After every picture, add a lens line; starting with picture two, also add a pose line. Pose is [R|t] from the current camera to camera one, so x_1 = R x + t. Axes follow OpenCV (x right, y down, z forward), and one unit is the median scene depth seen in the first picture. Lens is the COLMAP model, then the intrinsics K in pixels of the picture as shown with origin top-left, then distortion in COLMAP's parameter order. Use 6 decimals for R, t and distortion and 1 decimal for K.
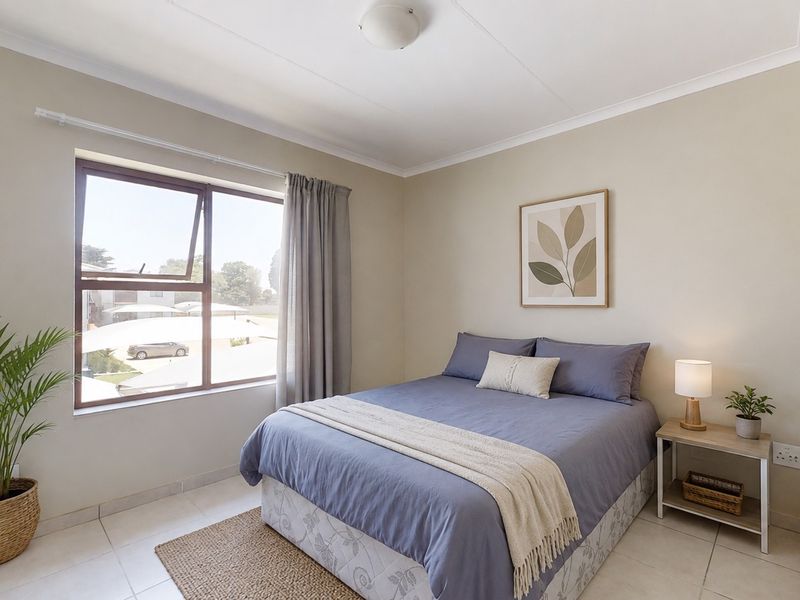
lens RADIAL K [[389.4, 0, 400.0], [0, 389.4, 300.0], [0, 0, 1]] dist [0.001401, 0.000427]
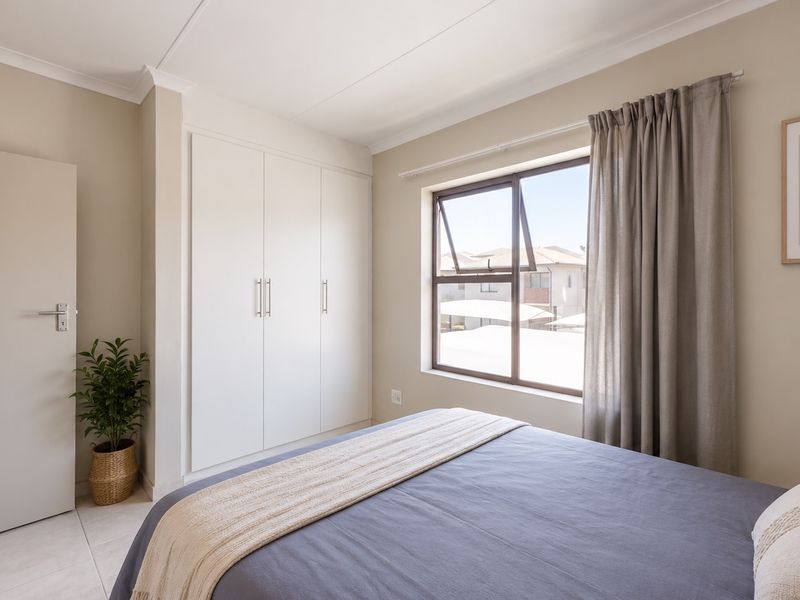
lens RADIAL K [[389.4, 0, 400.0], [0, 389.4, 300.0], [0, 0, 1]] dist [0.001401, 0.000427]
pose [[-0.020498, 0.024119, -0.999499, 0.483842], [-0.007393, 0.999678, 0.024275, -0.001754], [0.999763, 0.007887, -0.020313, 0.718320]]
